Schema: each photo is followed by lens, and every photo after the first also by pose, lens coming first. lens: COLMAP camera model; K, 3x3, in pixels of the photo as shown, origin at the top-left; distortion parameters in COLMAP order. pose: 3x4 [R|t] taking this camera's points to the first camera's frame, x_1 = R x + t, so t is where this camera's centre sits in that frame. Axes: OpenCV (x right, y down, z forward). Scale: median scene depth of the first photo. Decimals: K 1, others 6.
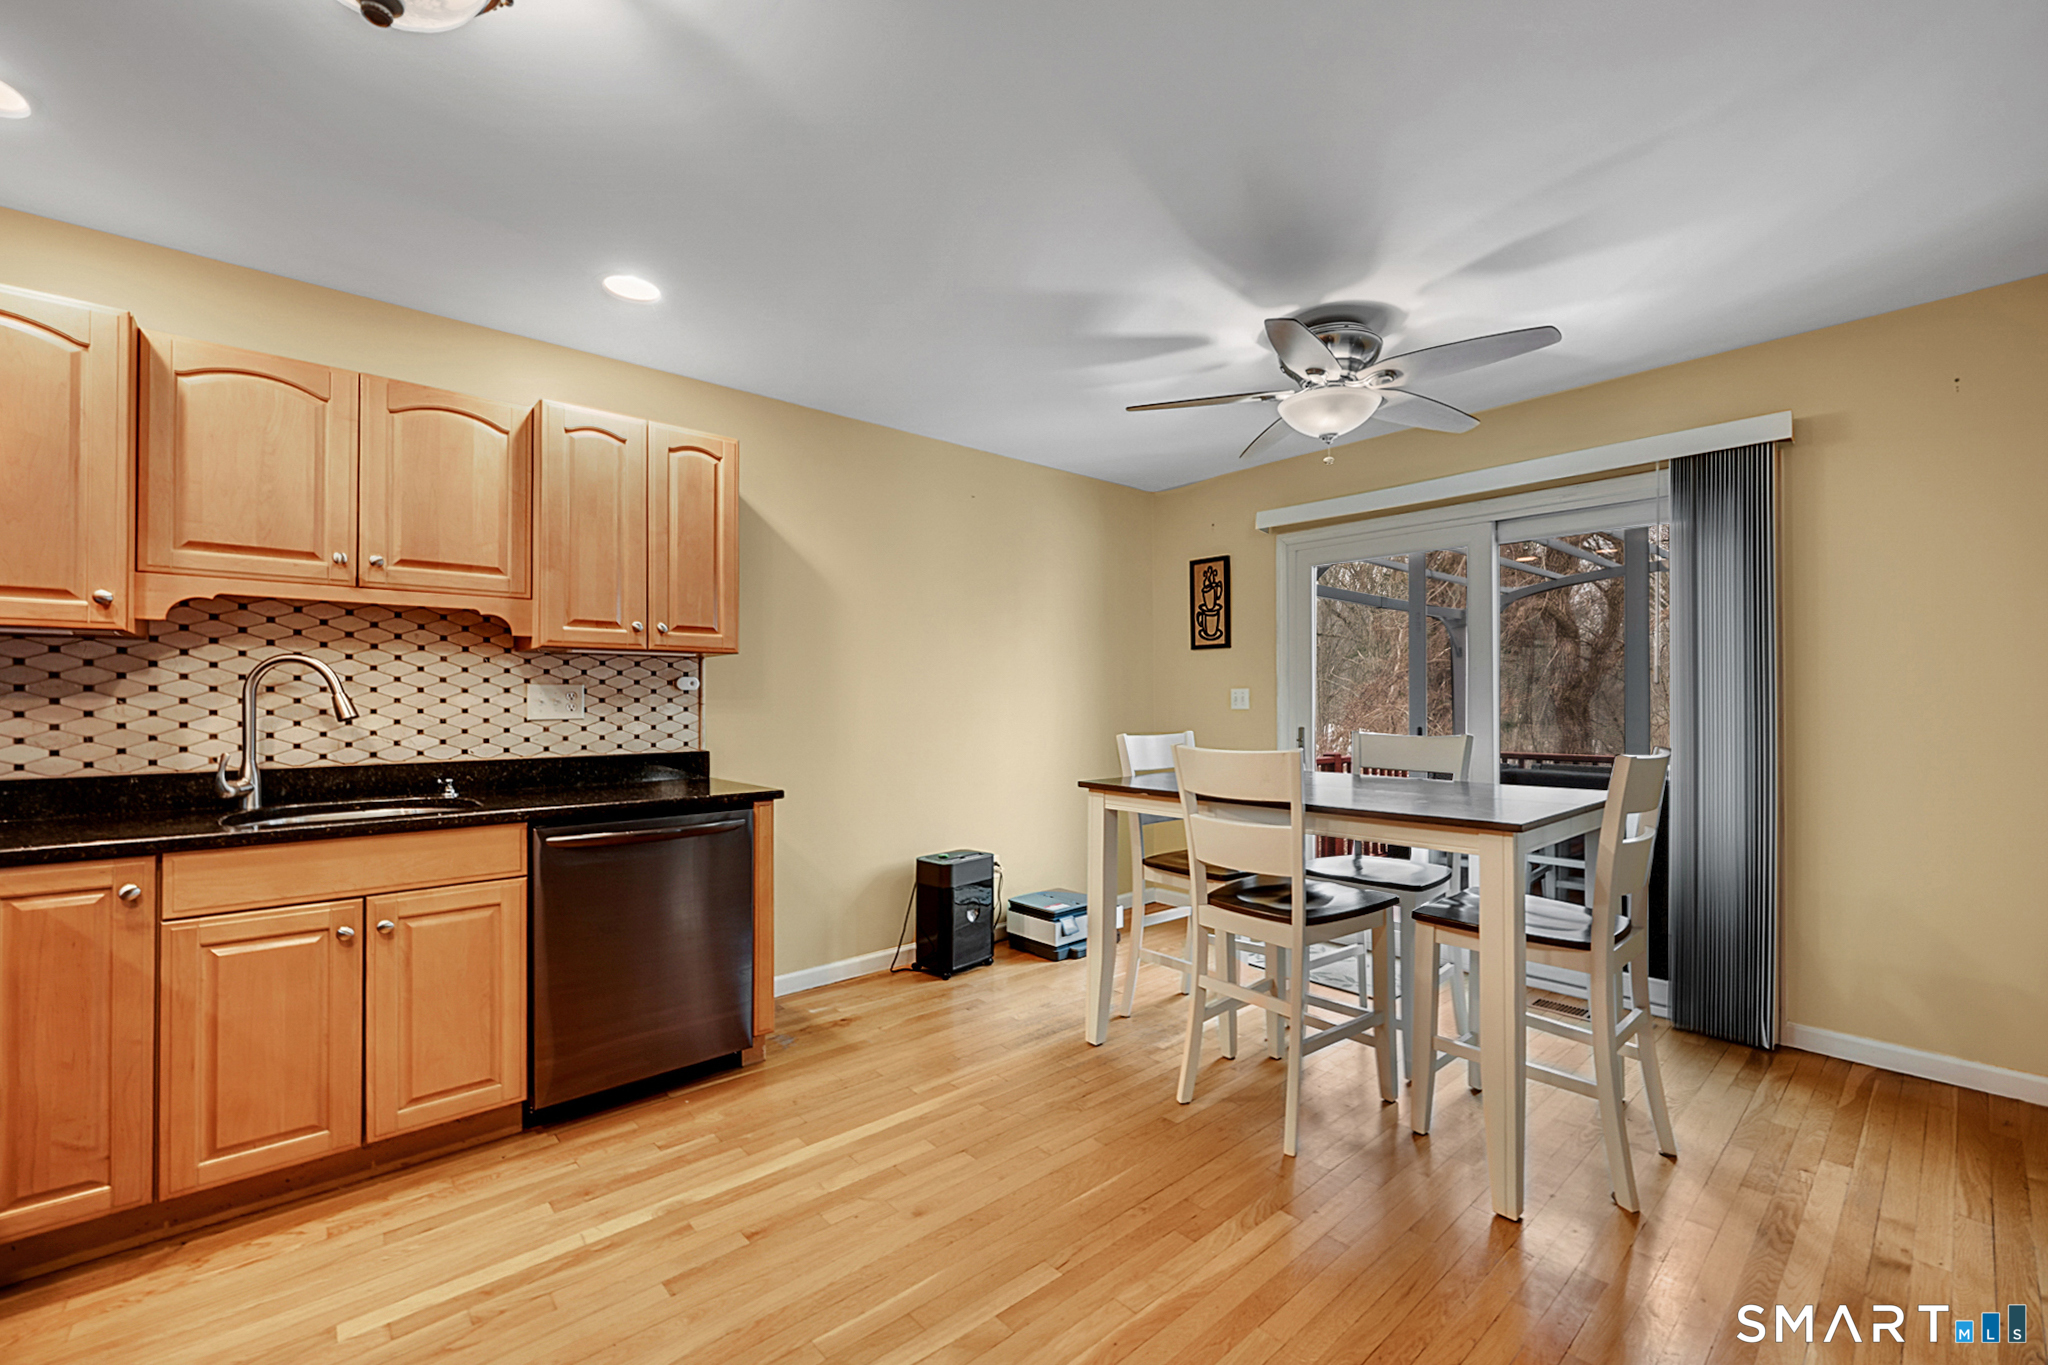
lens RADIAL K [[809.9, 0, 1023.6], [0, 809.9, 694.9], [0, 0, 1]] dist [-0.002120, -0.000499]
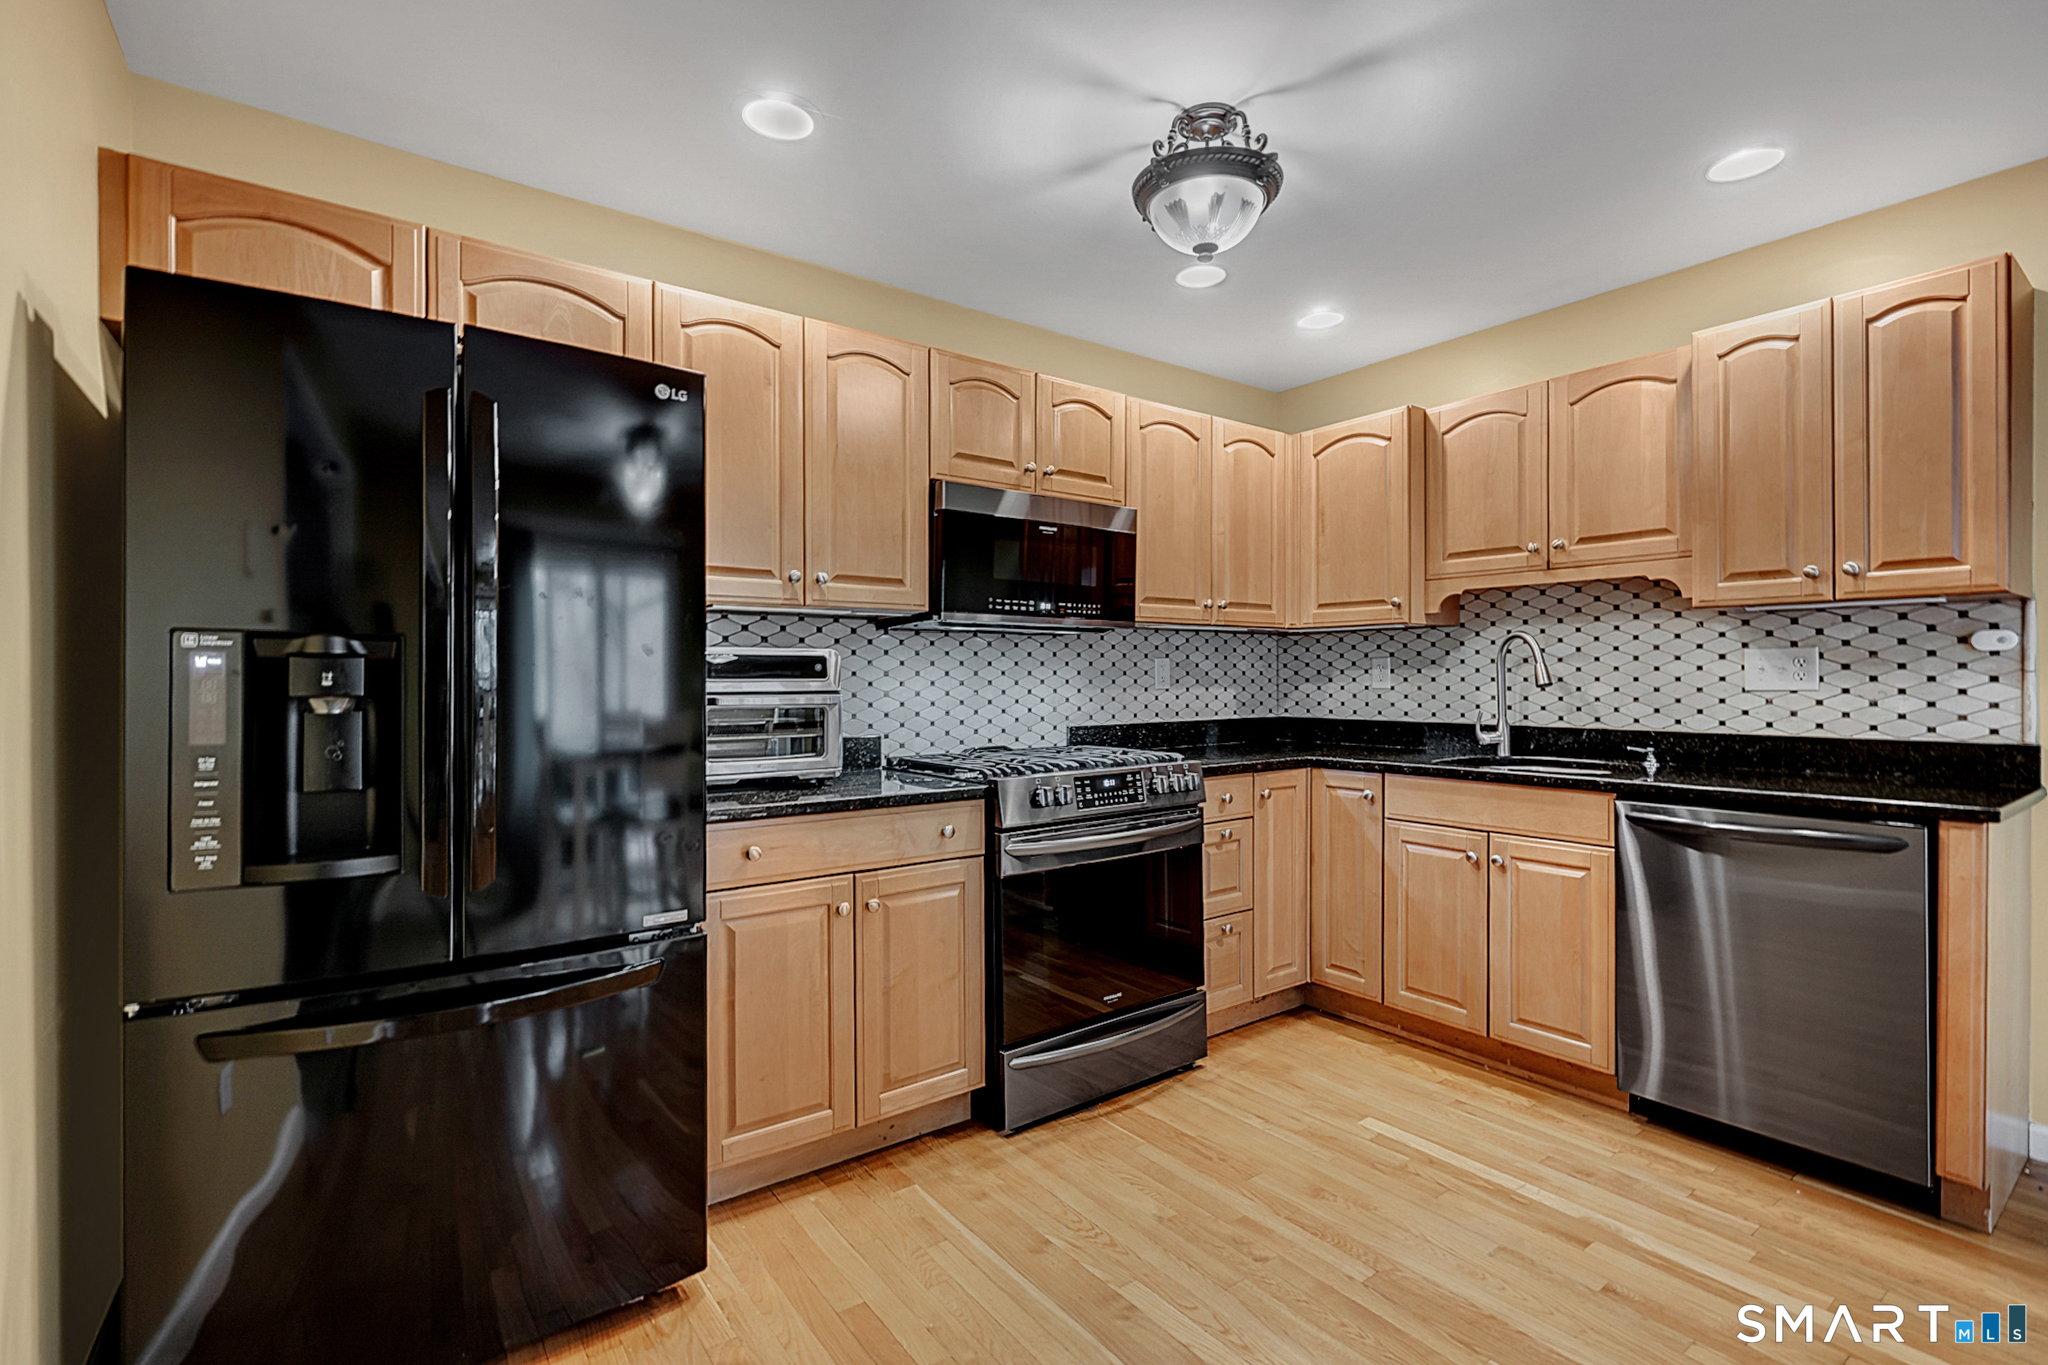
lens RADIAL K [[939.8, 0, 1018.3], [0, 939.8, 670.2], [0, 0, 1]] dist [0.000301, -0.000108]
pose [[-0.082738, -0.005005, -0.996559, 0.507818], [0.012926, 0.999898, -0.006095, 0.005990], [0.996487, -0.013386, -0.082665, 0.331935]]
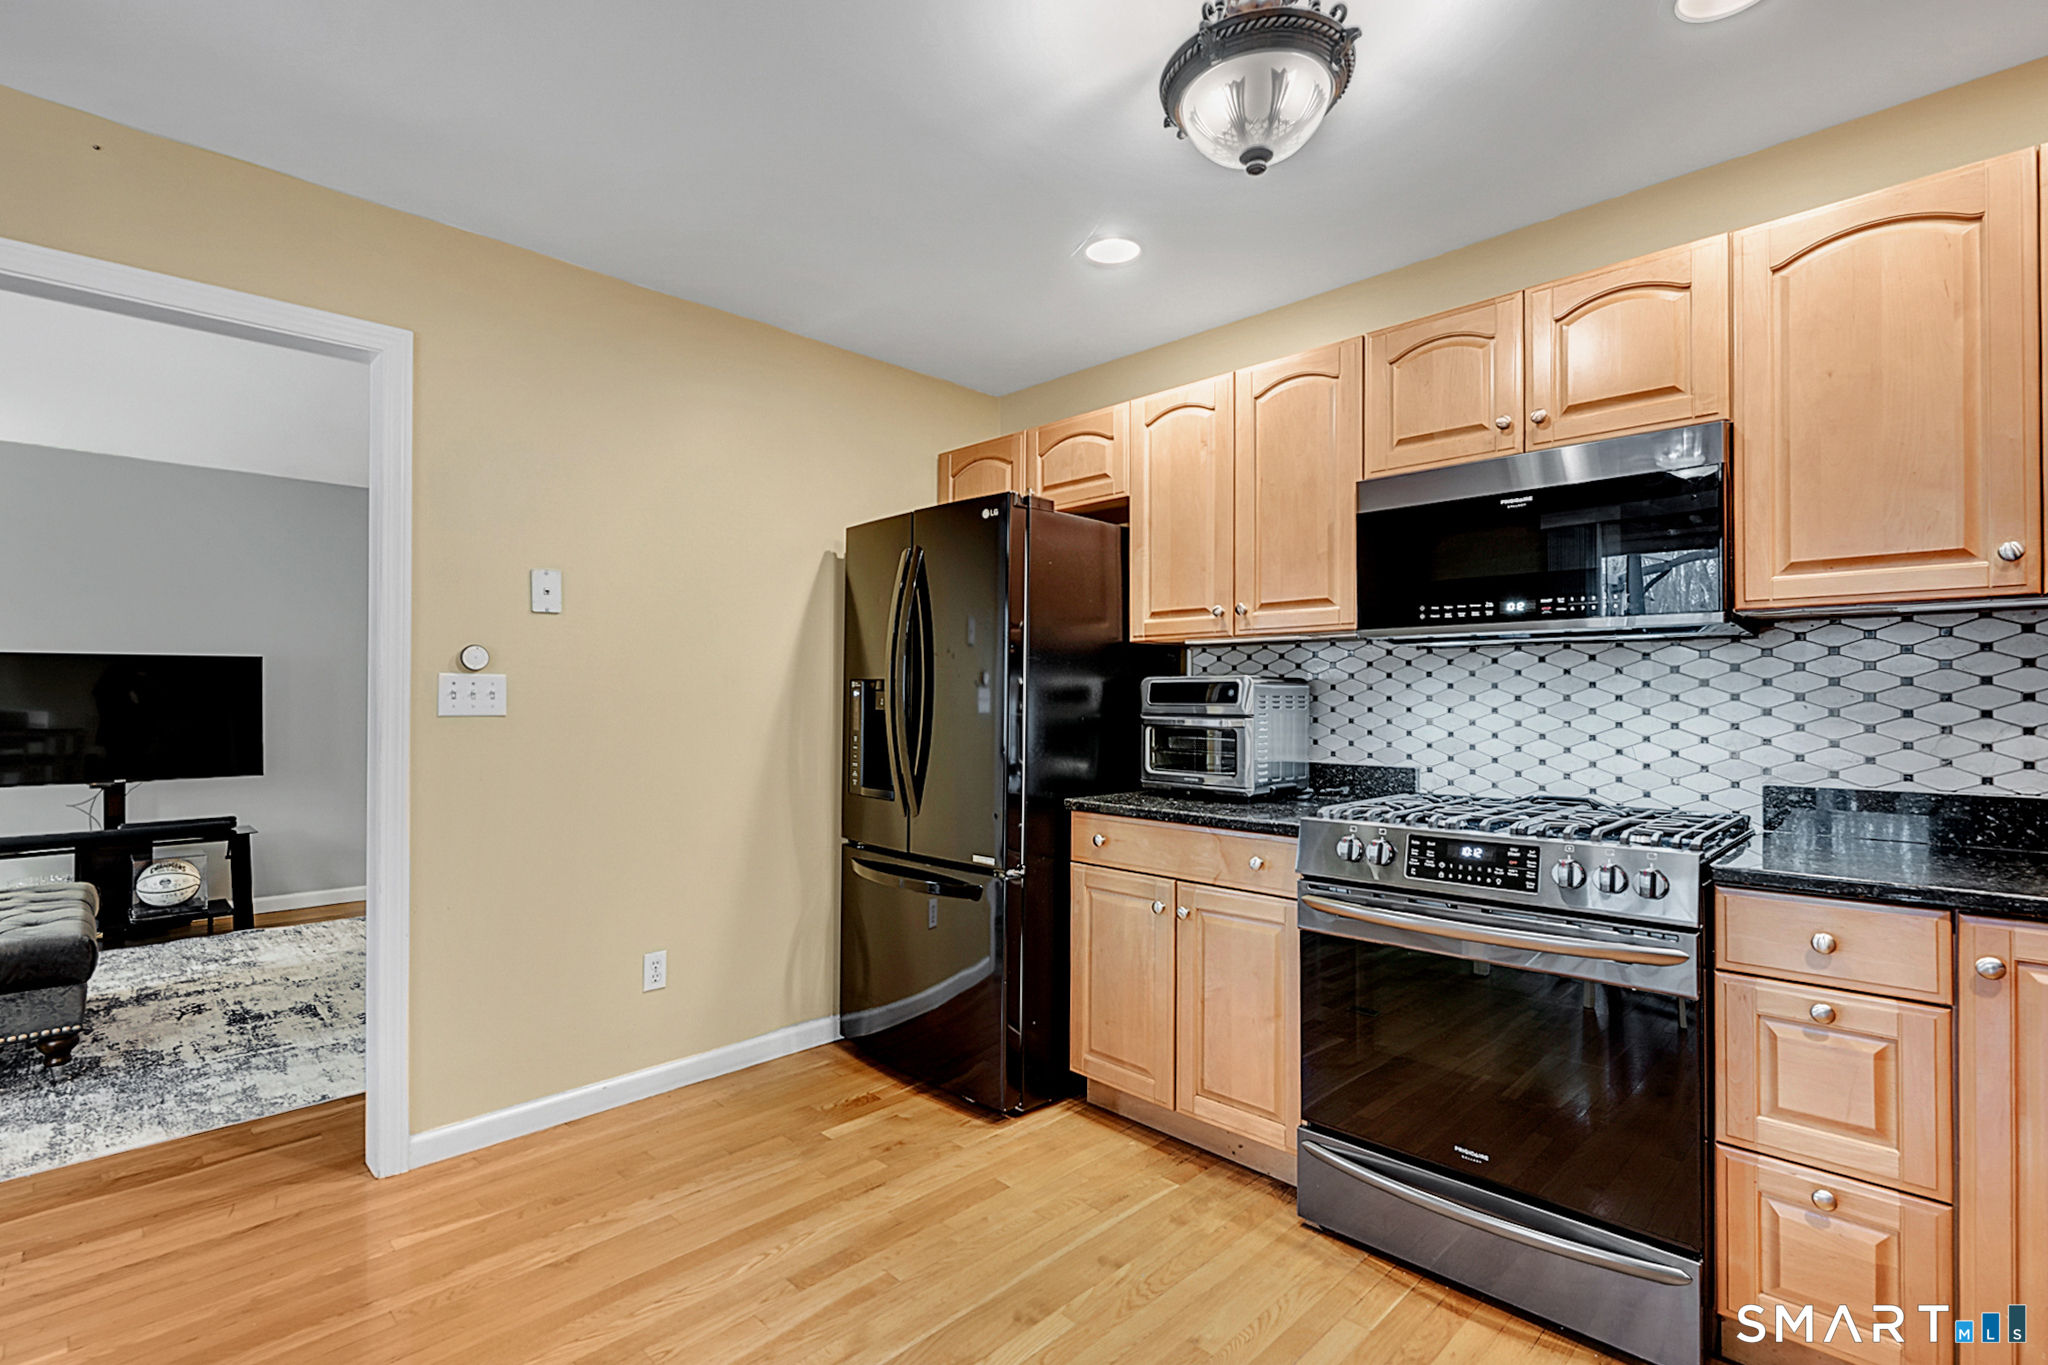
lens RADIAL K [[941.2, 0, 1024.0], [0, 941.2, 682.5], [0, 0, 1]] dist [0.001016, 0.000437]
pose [[-0.997830, -0.000501, -0.065846, -0.147444], [0.001299, 0.999626, -0.027300, 0.011365], [0.065835, -0.027326, -0.997456, 1.081632]]
